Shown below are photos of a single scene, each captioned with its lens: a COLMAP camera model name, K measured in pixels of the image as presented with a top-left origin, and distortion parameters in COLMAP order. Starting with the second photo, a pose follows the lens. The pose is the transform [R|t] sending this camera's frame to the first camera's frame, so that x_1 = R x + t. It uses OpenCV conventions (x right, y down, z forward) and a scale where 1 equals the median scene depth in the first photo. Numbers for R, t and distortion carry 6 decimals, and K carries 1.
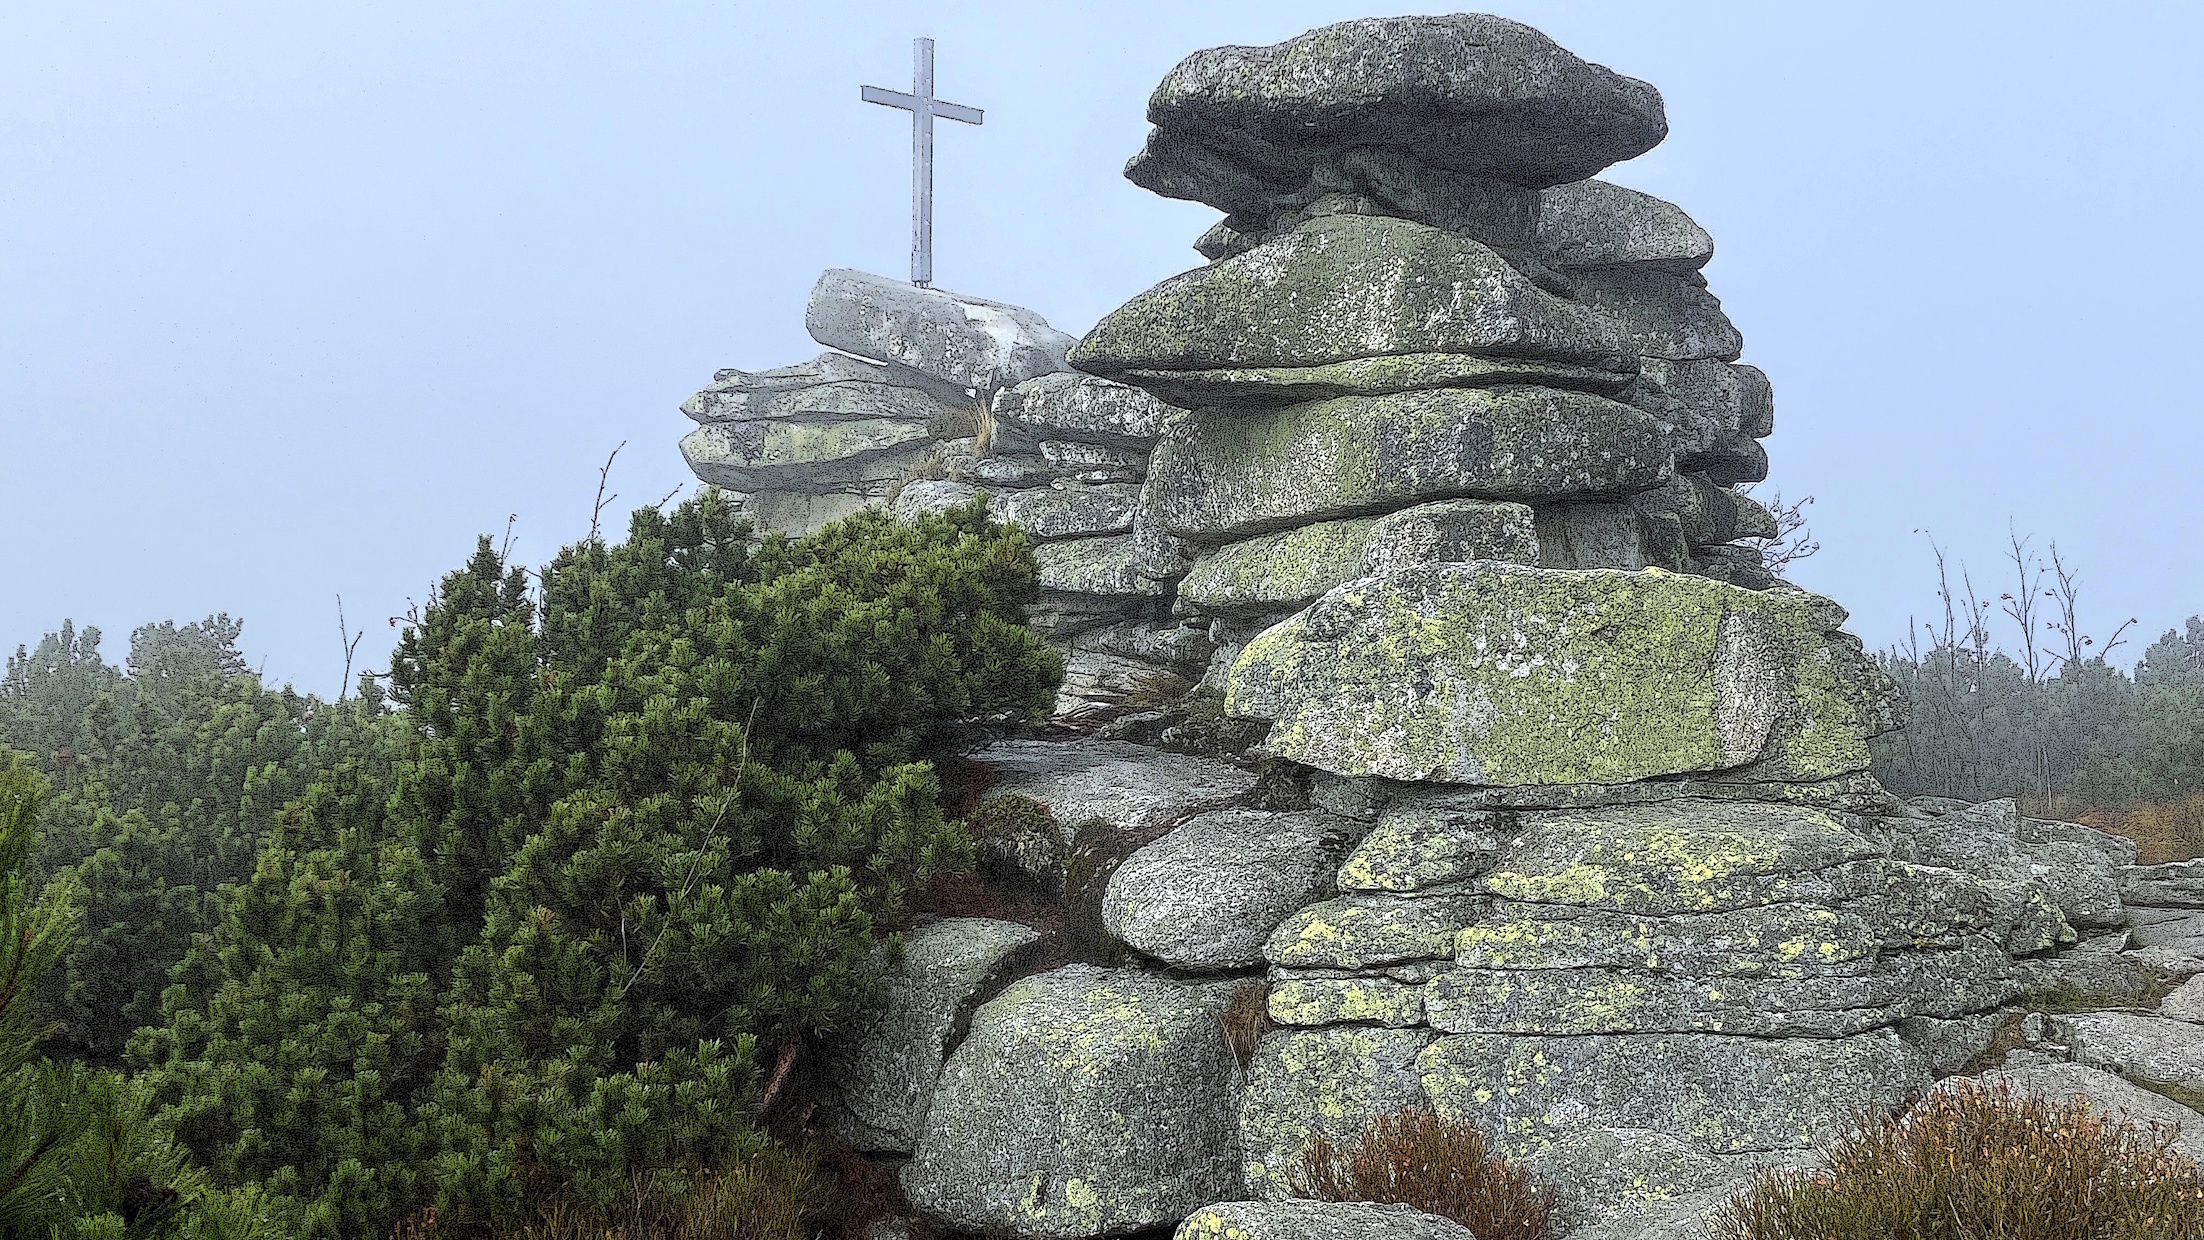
lens RADIAL K [[2680.5, 0, 1091.3], [0, 2680.5, 603.9], [0, 0, 1]] dist [0.120497, 0.000000]
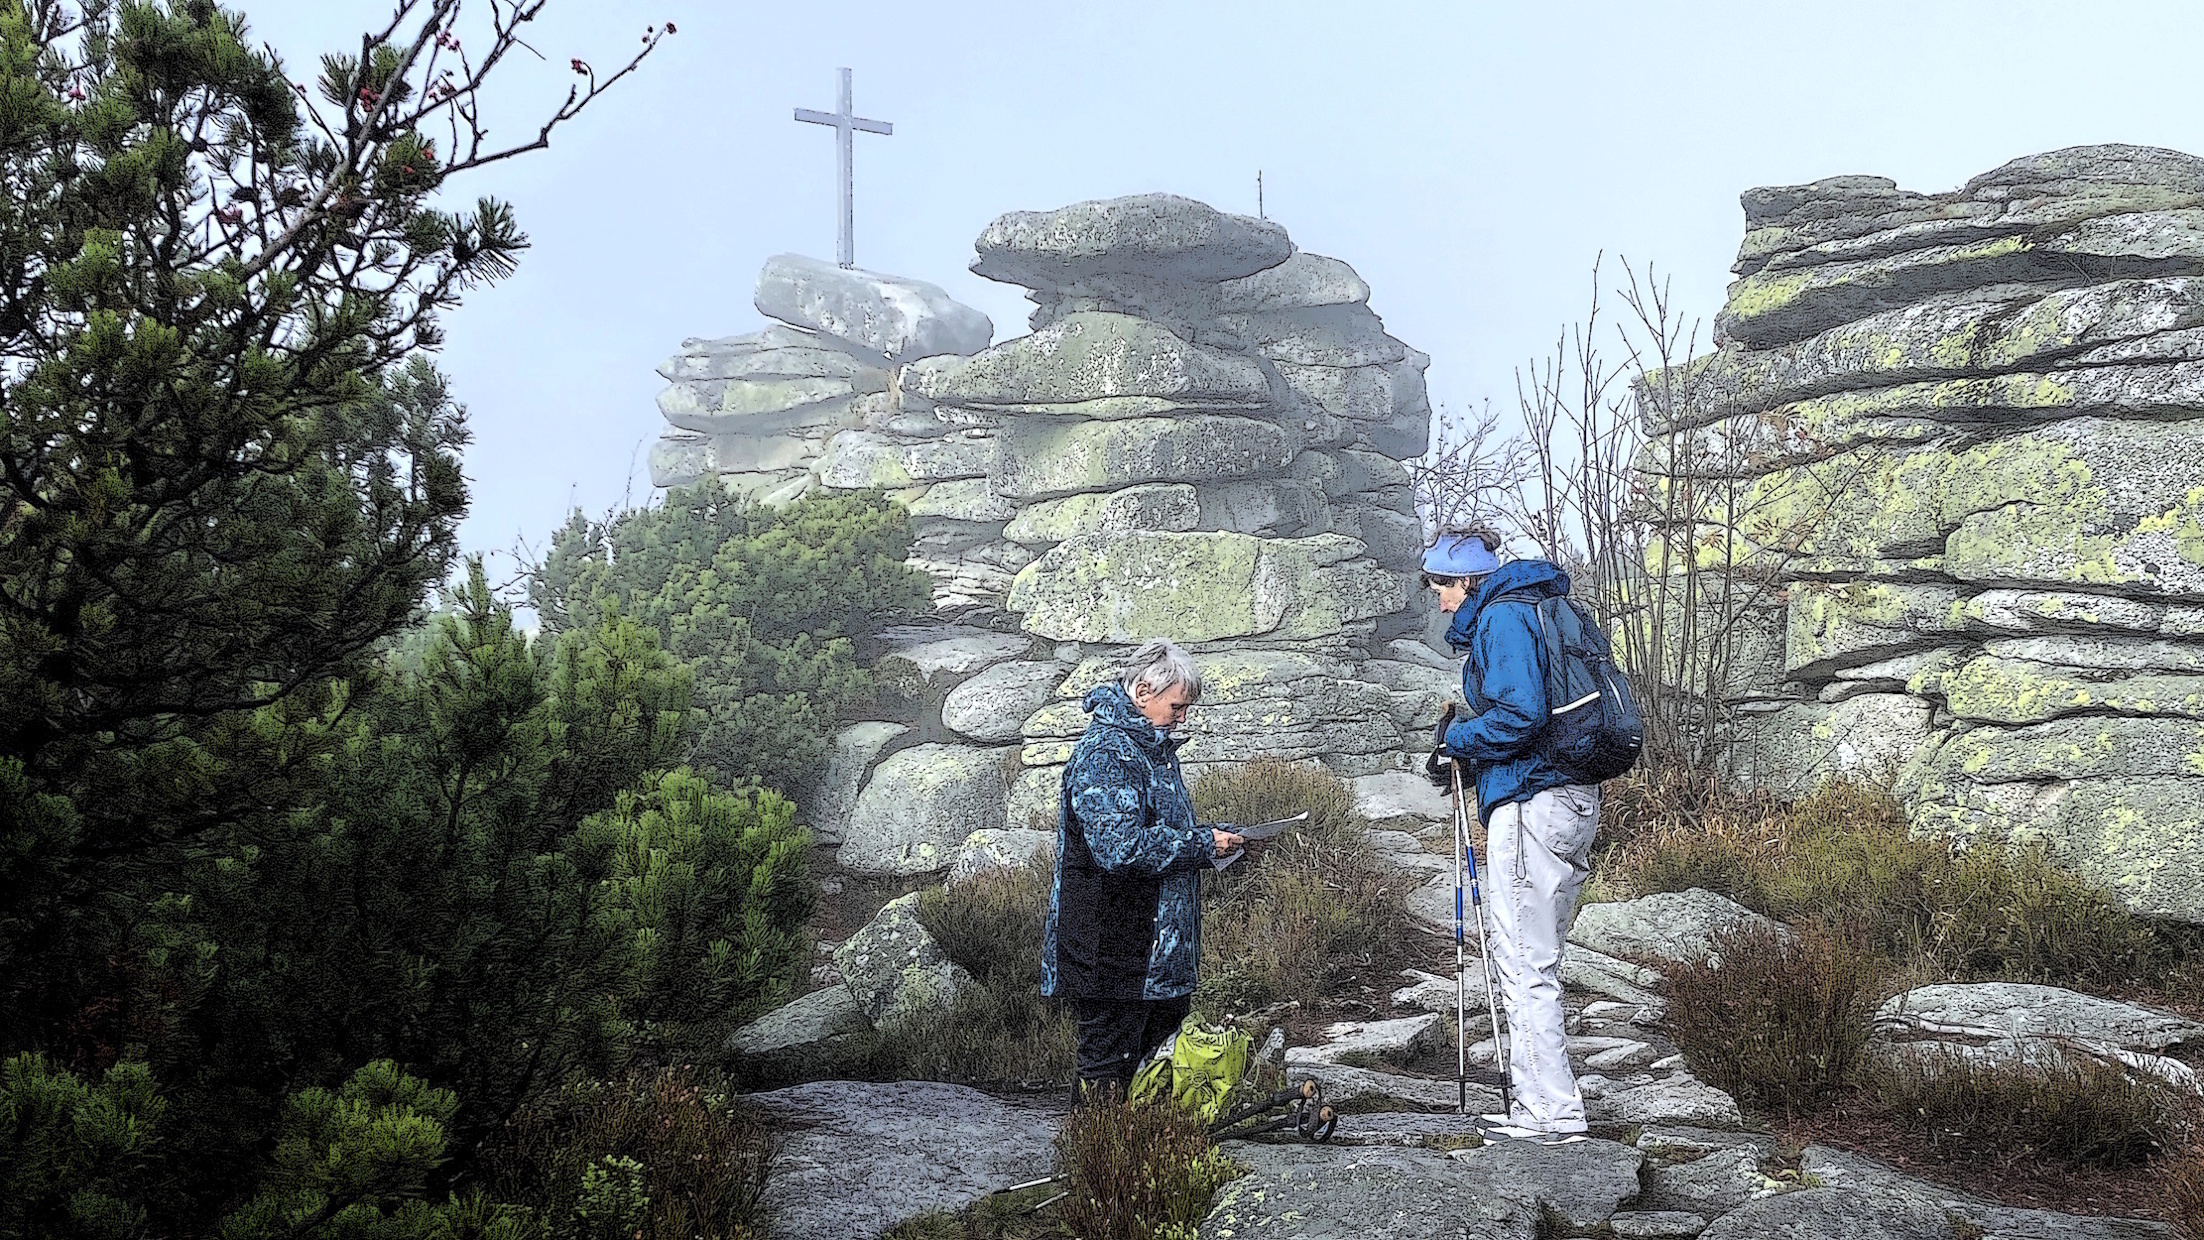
lens RADIAL K [[2680.5, 0, 1121.8], [0, 2680.5, 605.4], [0, 0, 1]] dist [0.120497, 0.000000]
pose [[0.999300, -0.013893, 0.034731, 0.055465], [0.012423, 0.999032, 0.042191, -0.033918], [-0.035283, -0.041730, 0.998506, -0.740647]]
